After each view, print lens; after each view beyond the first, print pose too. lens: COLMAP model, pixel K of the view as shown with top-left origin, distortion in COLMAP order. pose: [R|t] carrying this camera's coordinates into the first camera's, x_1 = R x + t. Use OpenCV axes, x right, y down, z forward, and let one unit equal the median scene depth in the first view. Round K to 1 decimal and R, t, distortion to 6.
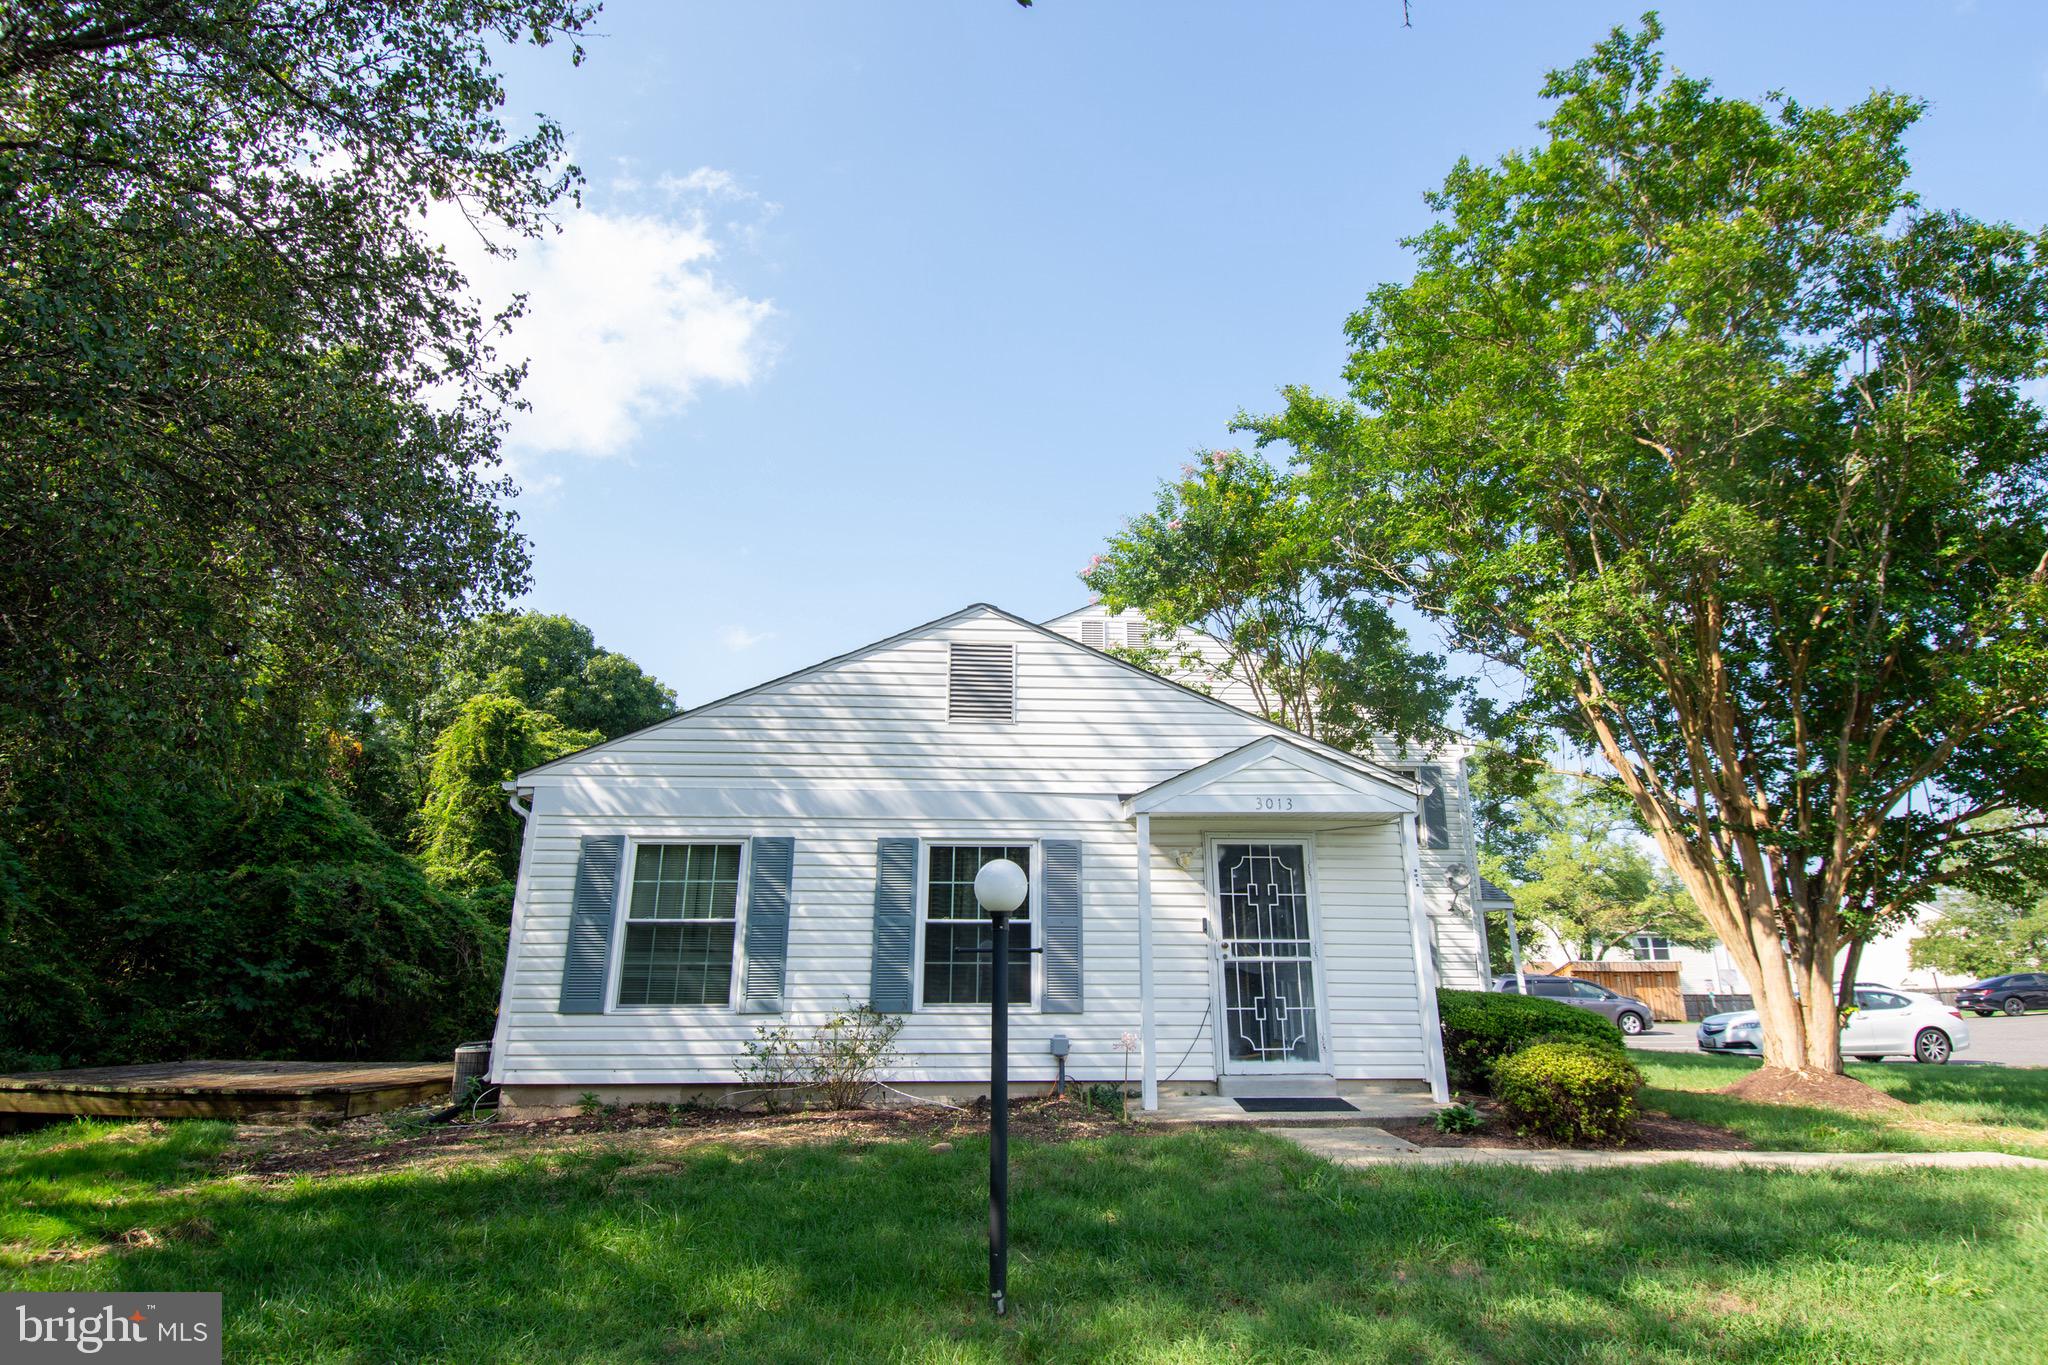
lens RADIAL K [[1058.1, 0, 1027.9], [0, 1058.1, 672.4], [0, 0, 1]] dist [0.053587, -0.058677]
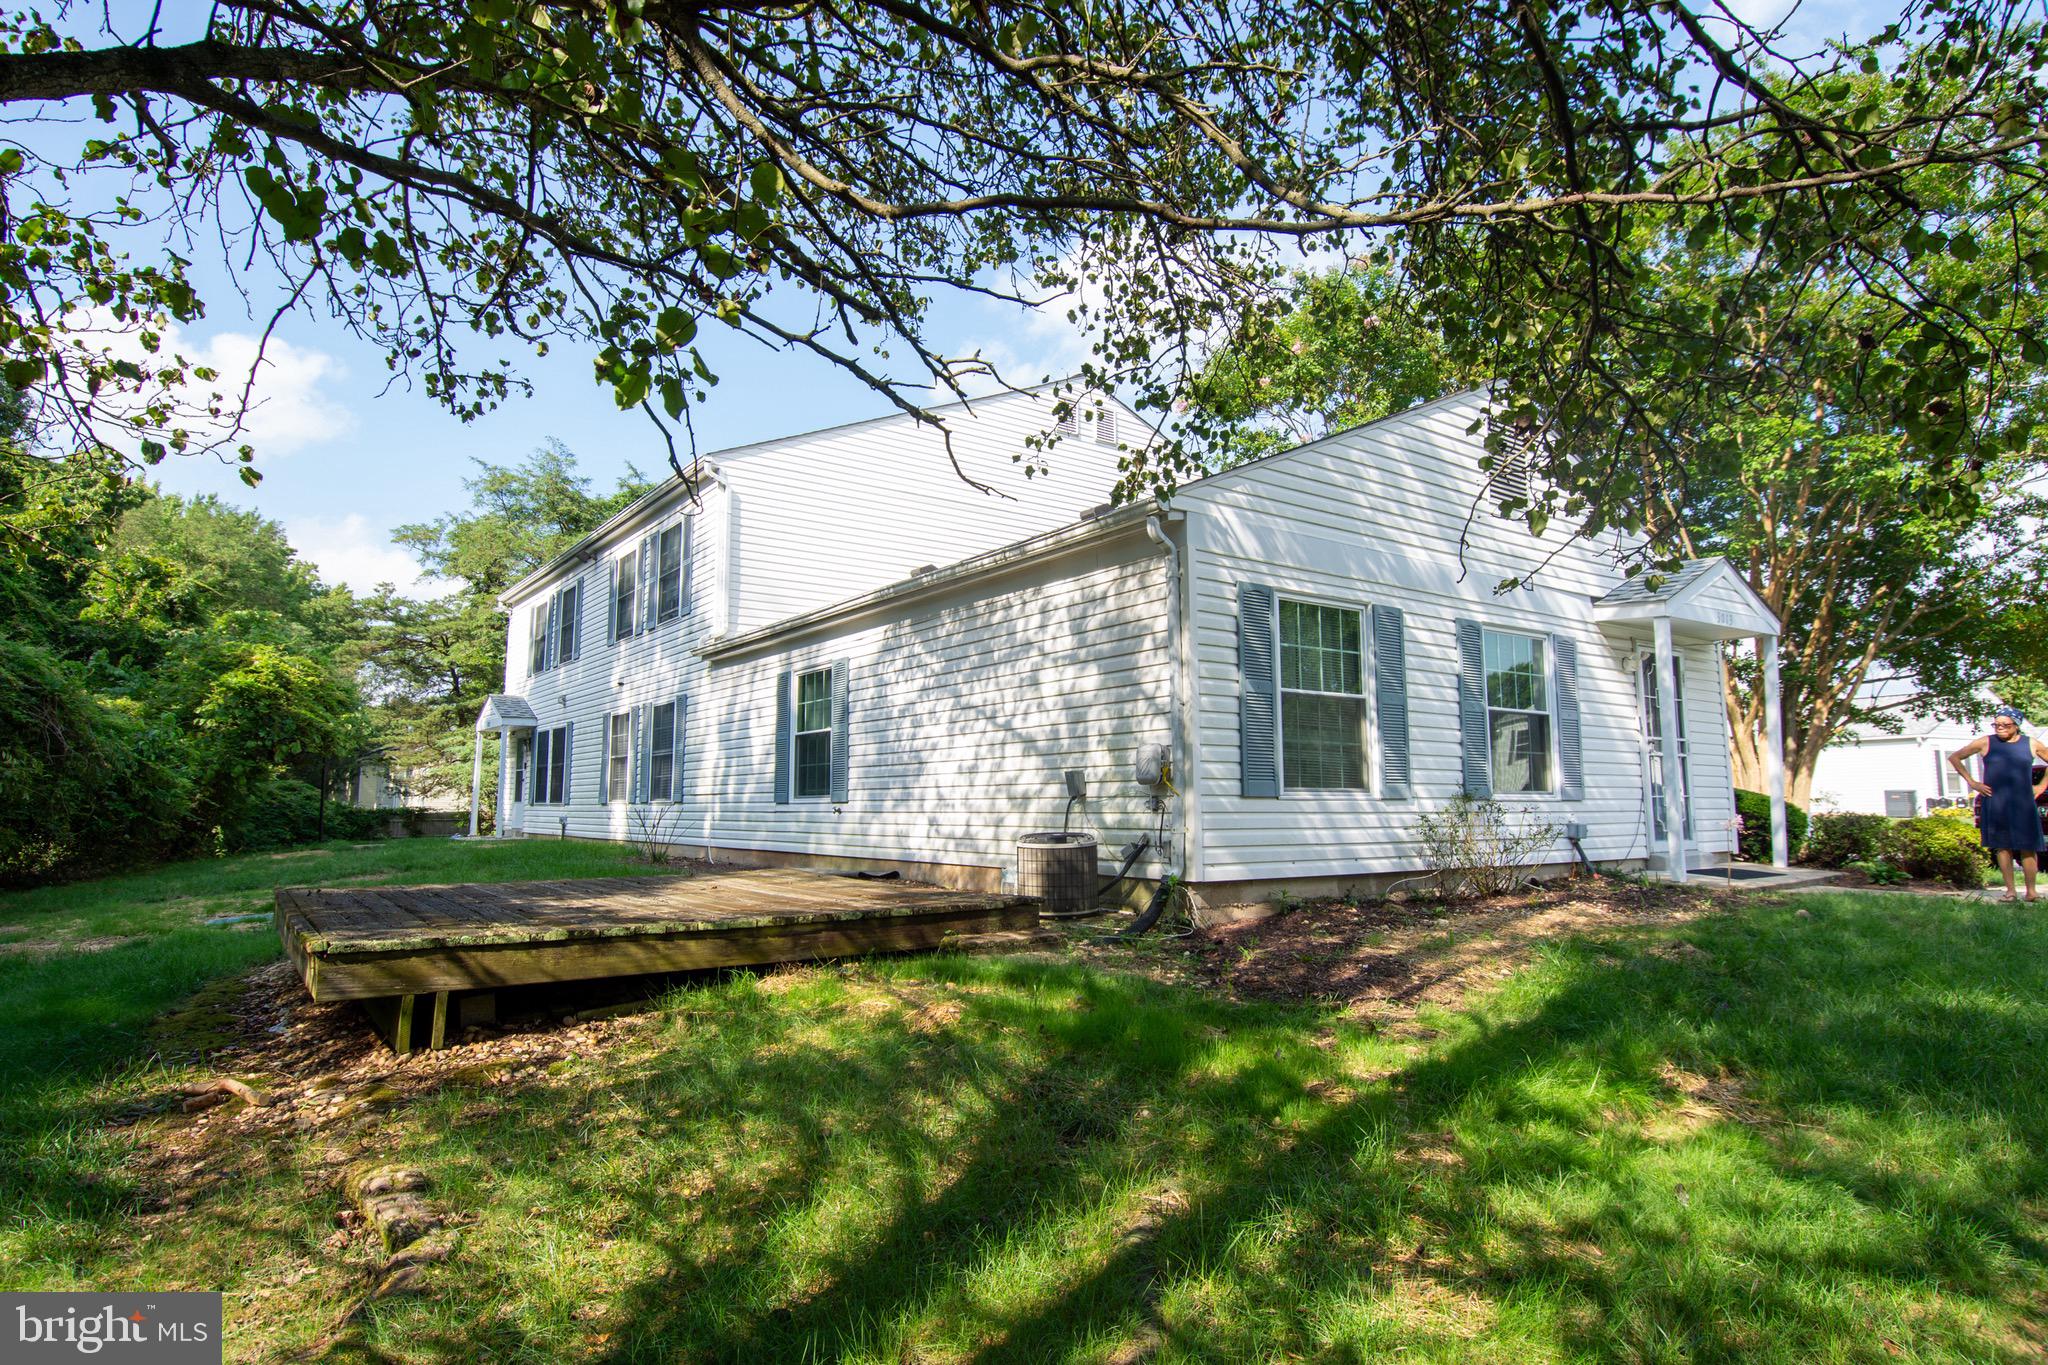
lens RADIAL K [[1126.7, 0, 1024.0], [0, 1126.7, 682.5], [0, 0, 1]] dist [0.025962, -0.000265]
pose [[0.842011, 0.055630, 0.536585, -0.882307], [-0.152393, 0.978684, 0.137673, 0.119788], [-0.517489, -0.197694, 0.832540, 0.331304]]
